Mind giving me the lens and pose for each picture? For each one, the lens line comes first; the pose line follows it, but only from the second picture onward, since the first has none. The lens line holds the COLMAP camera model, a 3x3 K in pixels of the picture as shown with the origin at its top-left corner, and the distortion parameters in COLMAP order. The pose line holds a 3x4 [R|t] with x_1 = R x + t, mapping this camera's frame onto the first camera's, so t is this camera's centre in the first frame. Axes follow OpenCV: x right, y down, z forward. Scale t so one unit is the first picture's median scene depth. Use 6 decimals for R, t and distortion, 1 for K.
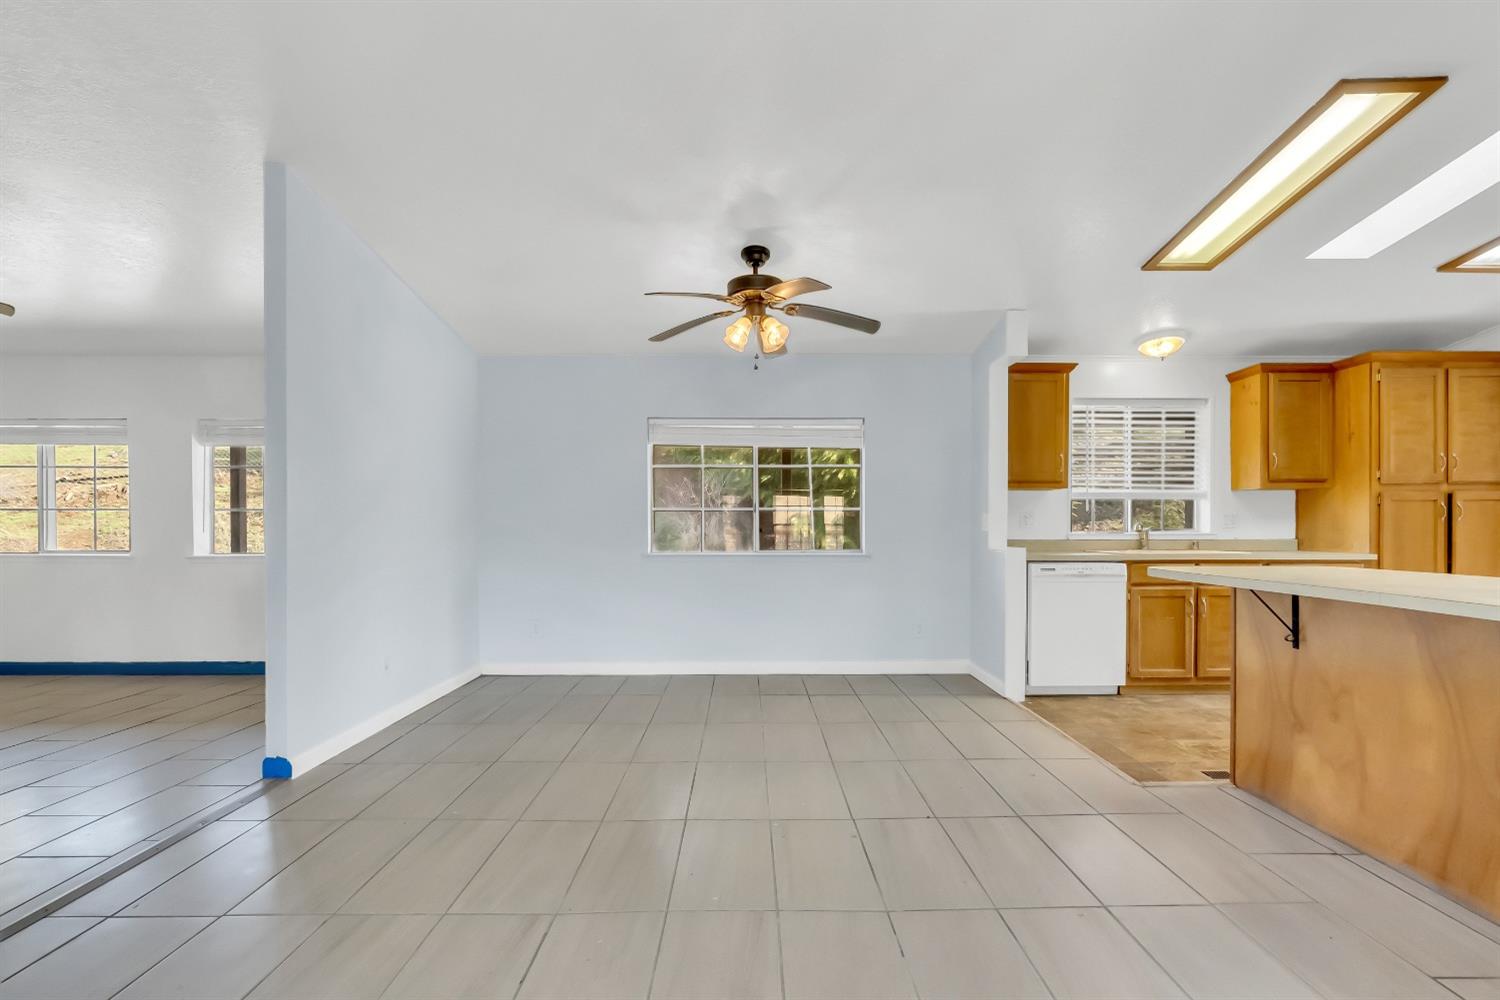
lens RADIAL K [[690.4, 0, 750.0], [0, 690.4, 500.0], [0, 0, 1]] dist [-0.000672, -0.000141]
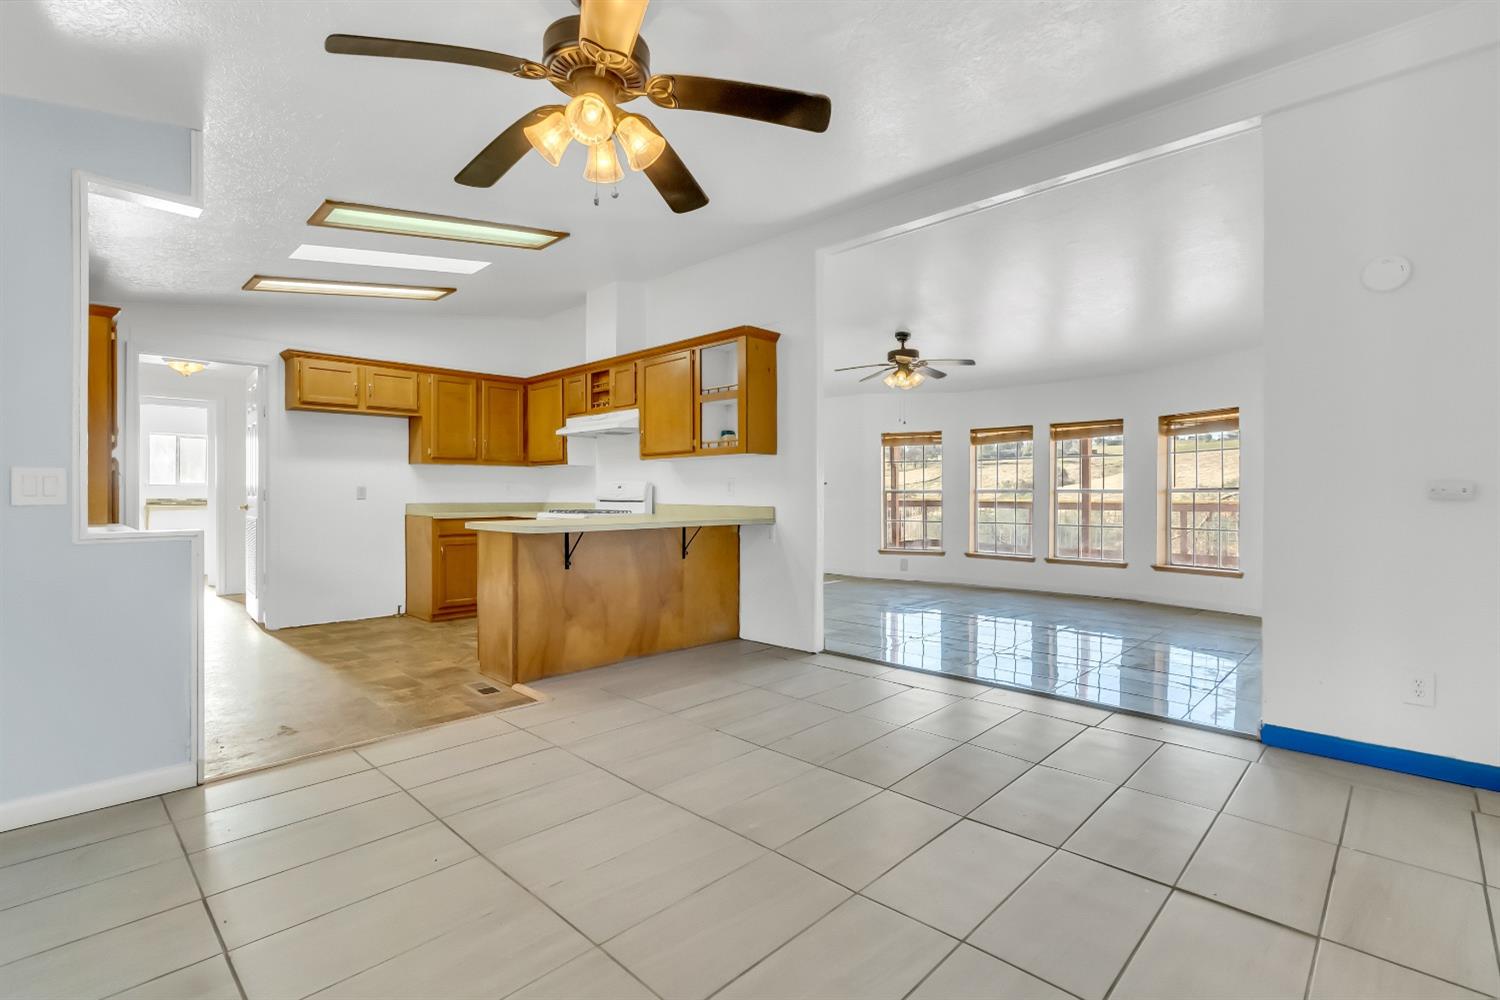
lens RADIAL K [[690.4, 0, 750.0], [0, 690.4, 500.0], [0, 0, 1]] dist [-0.000672, -0.000141]
pose [[-0.714397, -0.003070, 0.699734, -0.569983], [-0.022604, 0.999570, -0.018693, 0.068146], [-0.699376, -0.029171, -0.714159, 1.669300]]
